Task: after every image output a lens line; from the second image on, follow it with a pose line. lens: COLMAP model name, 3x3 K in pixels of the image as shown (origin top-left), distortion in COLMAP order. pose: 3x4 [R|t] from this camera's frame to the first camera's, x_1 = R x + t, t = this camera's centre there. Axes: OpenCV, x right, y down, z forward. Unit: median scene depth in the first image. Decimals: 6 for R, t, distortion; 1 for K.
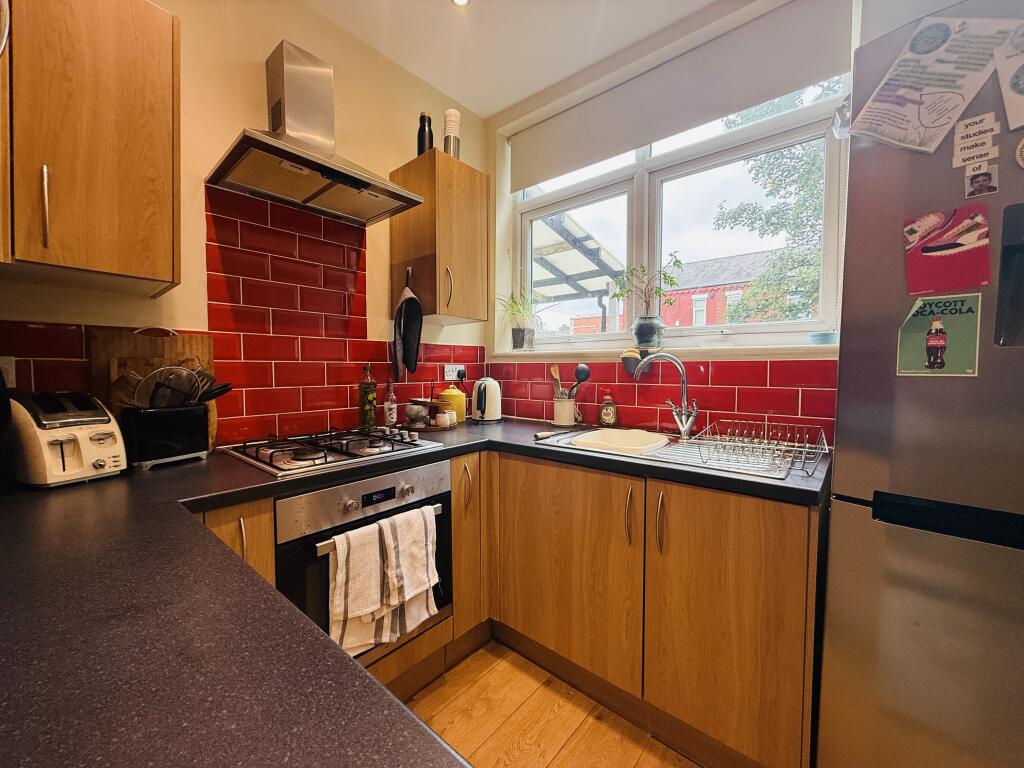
lens RADIAL K [[409.2, 0, 513.9], [0, 409.2, 382.8], [0, 0, 1]] dist [0.001011, -0.000265]
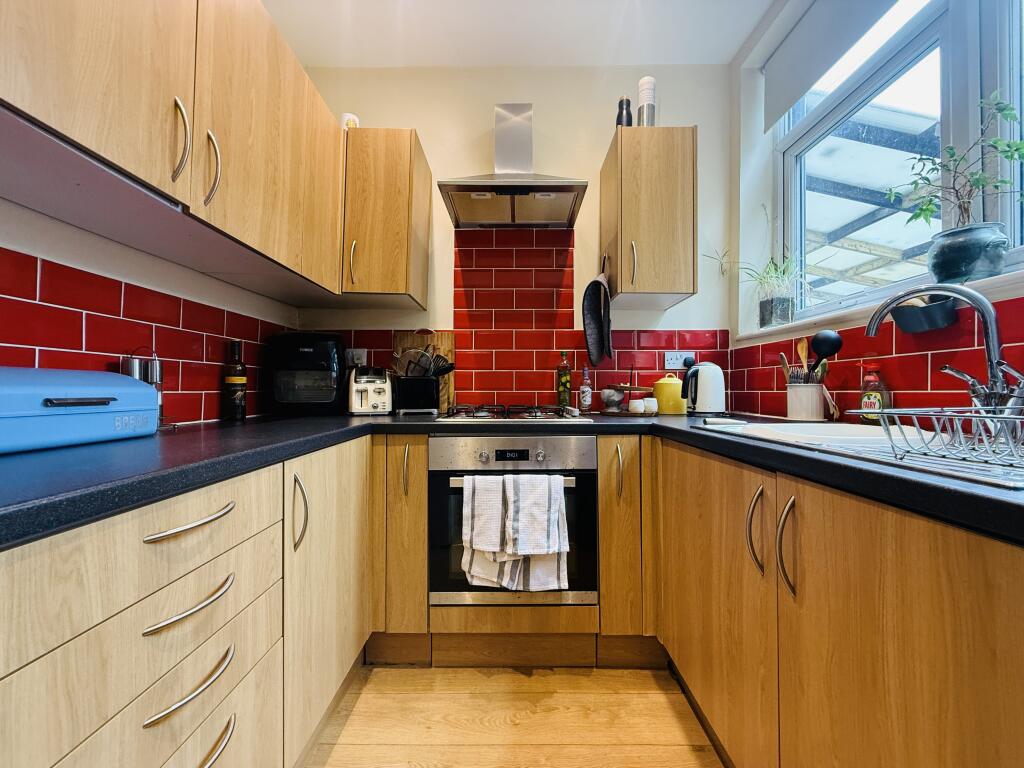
lens RADIAL K [[409.2, 0, 510.4], [0, 409.2, 385.2], [0, 0, 1]] dist [0.001011, -0.000265]
pose [[0.639600, -0.011450, -0.768622, 0.476889], [-0.030995, 0.998692, -0.040669, 0.119127], [0.768083, 0.049836, 0.638409, 0.243072]]
